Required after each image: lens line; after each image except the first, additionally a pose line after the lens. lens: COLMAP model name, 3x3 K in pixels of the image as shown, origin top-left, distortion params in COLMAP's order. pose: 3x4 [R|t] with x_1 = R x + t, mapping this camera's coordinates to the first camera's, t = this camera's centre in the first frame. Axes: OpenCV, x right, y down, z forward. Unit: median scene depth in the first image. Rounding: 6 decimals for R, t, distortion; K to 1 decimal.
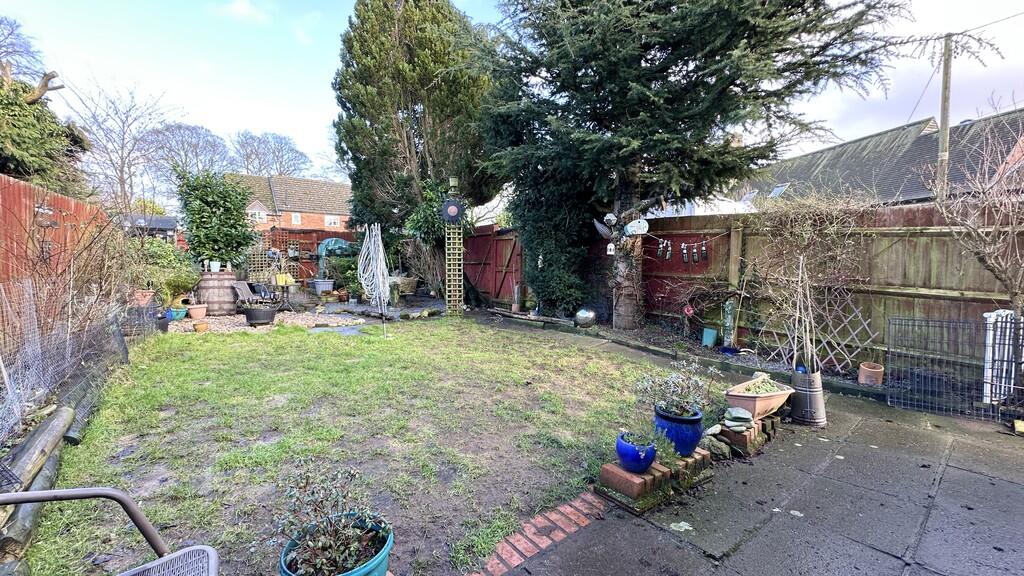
lens RADIAL K [[408.0, 0, 511.6], [0, 408.0, 284.9], [0, 0, 1]] dist [-0.008019, 0.000475]
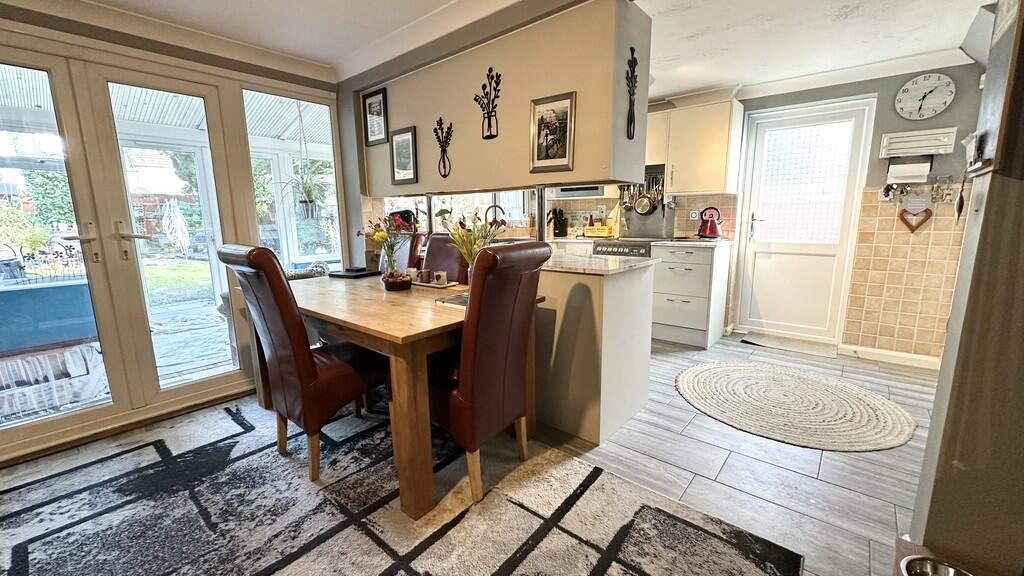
lens RADIAL K [[408.0, 0, 516.1], [0, 408.0, 287.4], [0, 0, 1]] dist [-0.008019, 0.000475]
pose [[0.980390, -0.046794, 0.191433, 0.497494], [0.022726, 0.991765, 0.126038, 0.020281], [-0.195754, -0.119216, 0.973380, -0.650310]]
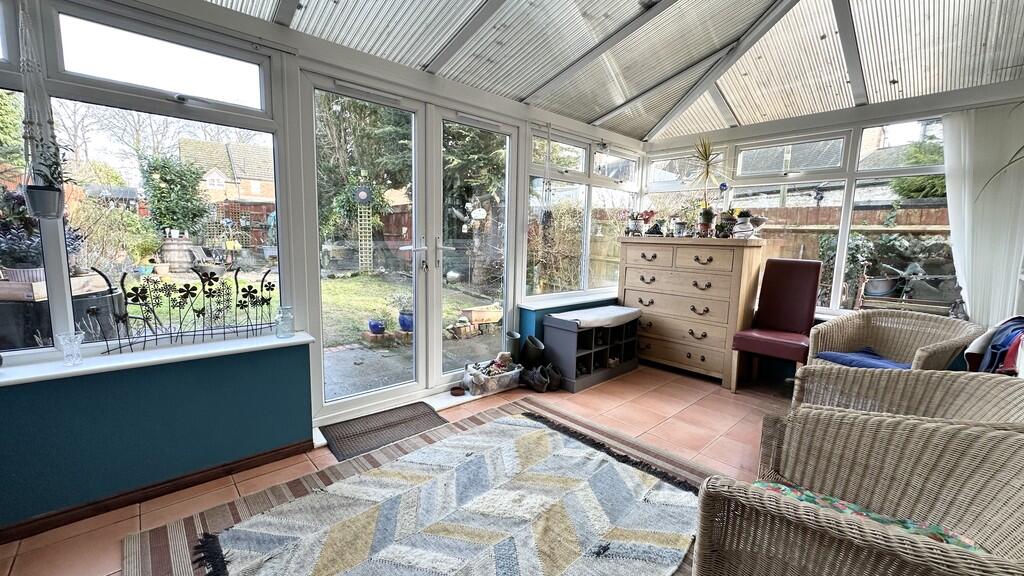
lens RADIAL K [[408.0, 0, 512.1], [0, 408.0, 287.3], [0, 0, 1]] dist [-0.008019, 0.000475]
pose [[0.997920, 0.016031, 0.062440, 0.226129], [-0.020617, 0.997082, 0.073504, 0.006243], [-0.061079, -0.074638, 0.995338, -0.312431]]
